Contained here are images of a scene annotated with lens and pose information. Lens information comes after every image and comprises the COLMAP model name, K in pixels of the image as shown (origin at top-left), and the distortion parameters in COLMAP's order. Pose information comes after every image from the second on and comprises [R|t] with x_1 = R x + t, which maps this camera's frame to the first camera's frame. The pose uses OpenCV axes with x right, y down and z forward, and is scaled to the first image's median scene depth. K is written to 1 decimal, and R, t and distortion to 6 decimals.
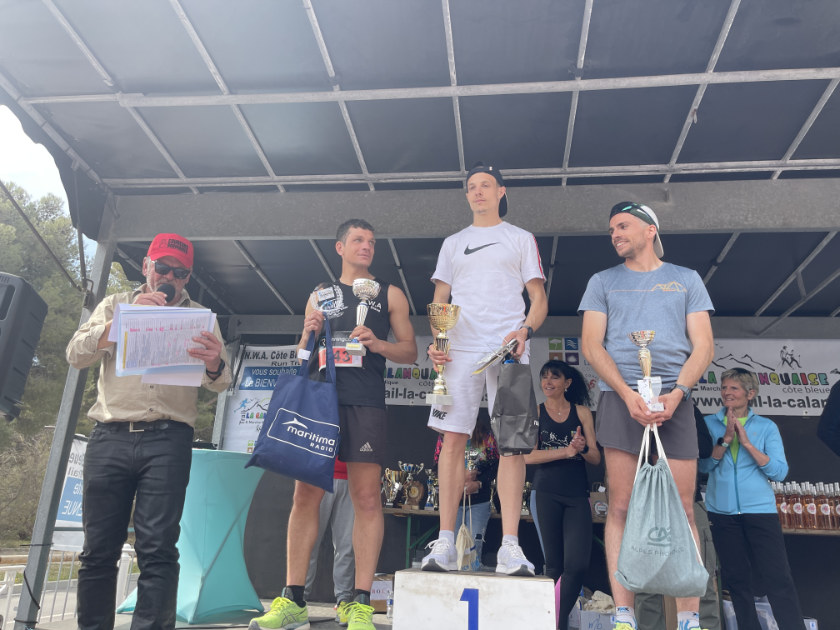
lens RADIAL K [[661.9, 0, 420.0], [0, 661.9, 315.0], [0, 0, 1]] dist [0.087382, -0.110225]
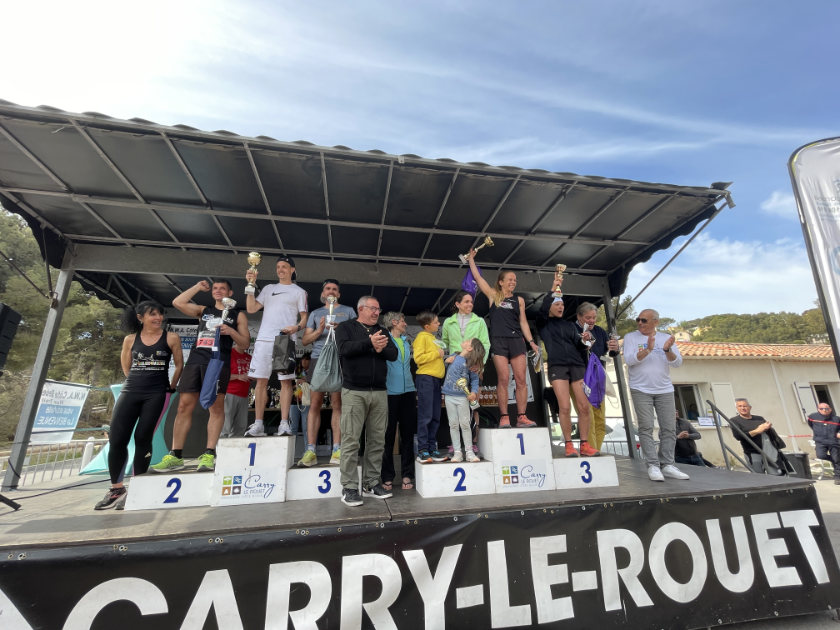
lens RADIAL K [[347.7, 0, 419.2], [0, 347.7, 320.1], [0, 0, 1]] dist [0.037156, -0.011193]
pose [[0.949202, 0.018286, 0.314137, 0.121913], [-0.036580, 0.997954, 0.052438, -0.064169], [-0.312535, -0.061266, 0.947928, -0.189958]]
